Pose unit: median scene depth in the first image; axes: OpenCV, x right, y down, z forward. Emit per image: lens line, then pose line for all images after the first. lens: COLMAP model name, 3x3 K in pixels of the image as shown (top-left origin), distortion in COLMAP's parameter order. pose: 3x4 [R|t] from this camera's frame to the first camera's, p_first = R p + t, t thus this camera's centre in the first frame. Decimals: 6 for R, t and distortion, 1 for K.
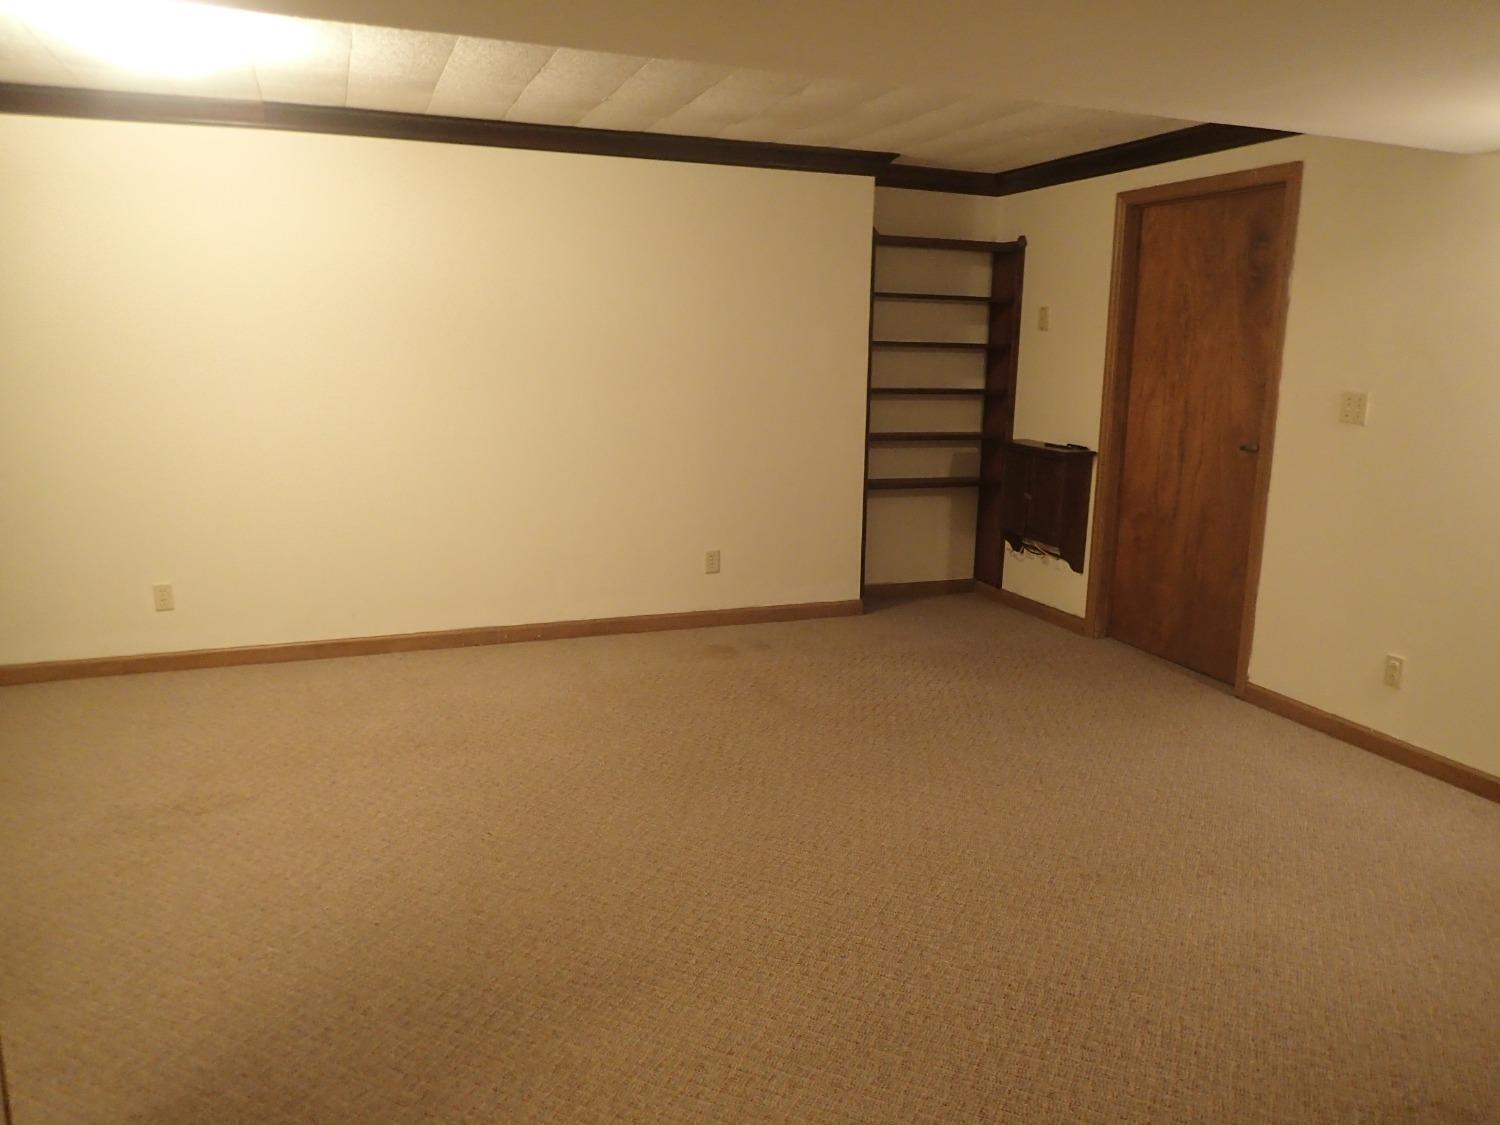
lens RADIAL K [[1105.4, 0, 750.0], [0, 1105.4, 562.5], [0, 0, 1]] dist [0.002287, 0.003247]
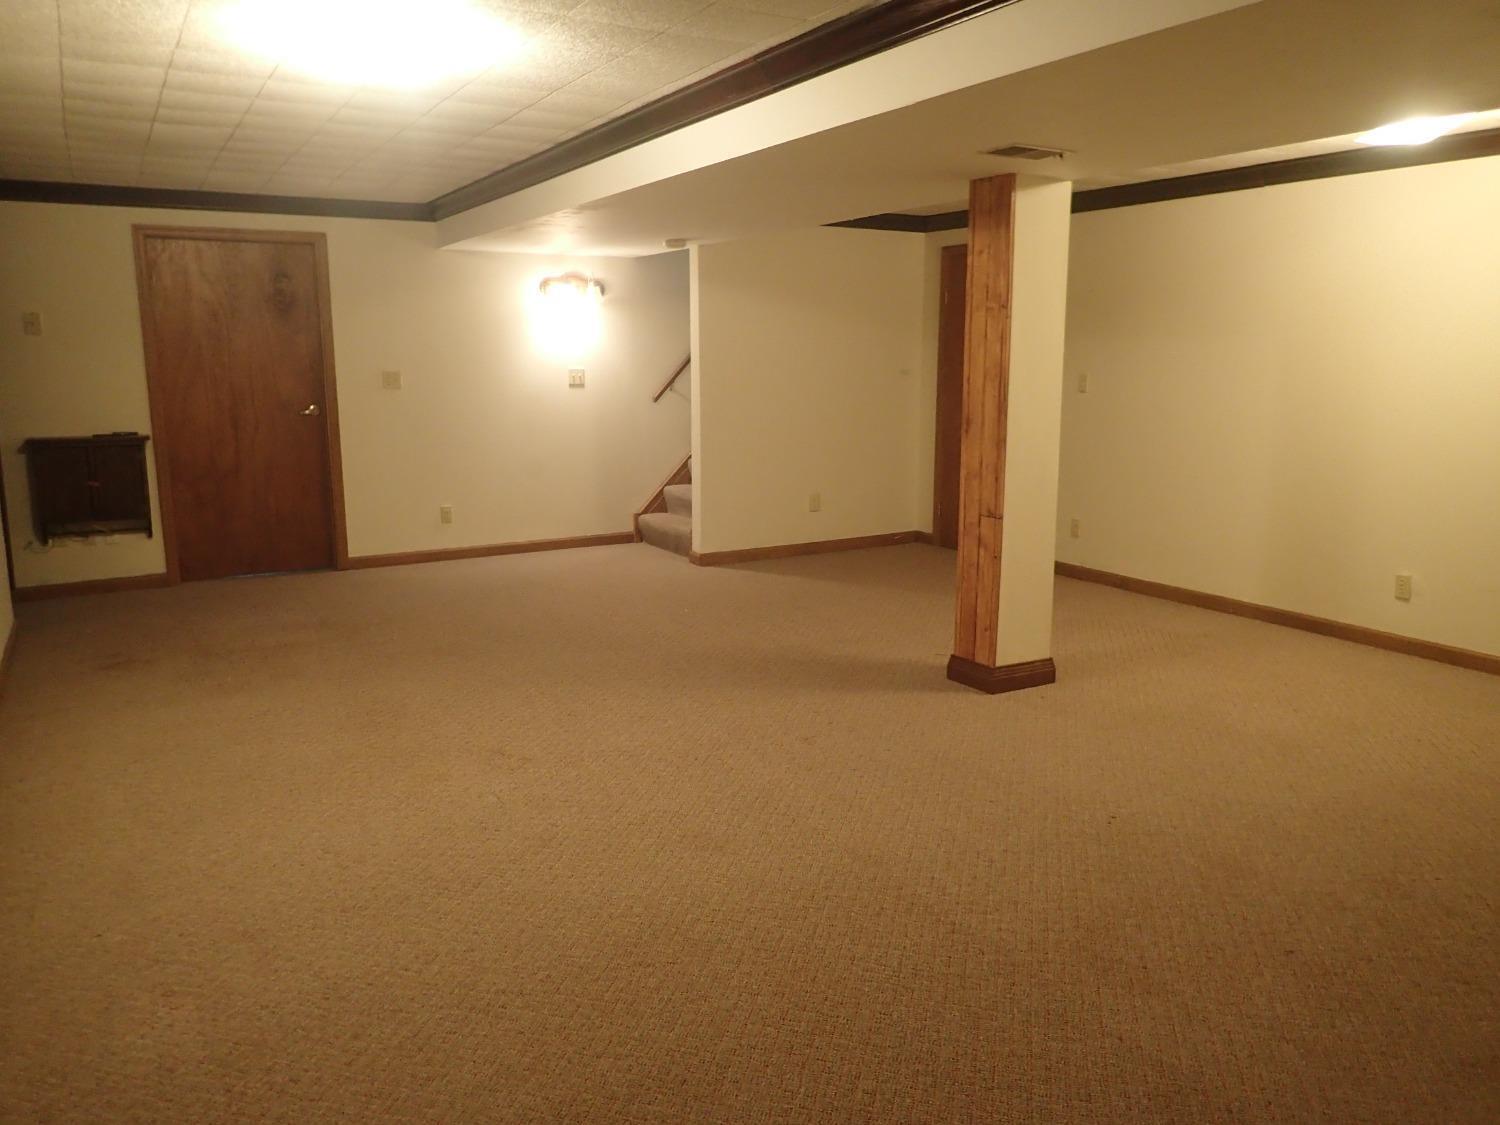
lens RADIAL K [[1105.4, 0, 750.0], [0, 1105.4, 562.5], [0, 0, 1]] dist [0.002287, 0.003247]
pose [[-0.172195, -0.200456, 0.964451, -1.001871], [0.198927, 0.951828, 0.233349, -0.119011], [-0.964768, 0.232037, -0.124024, 0.543059]]
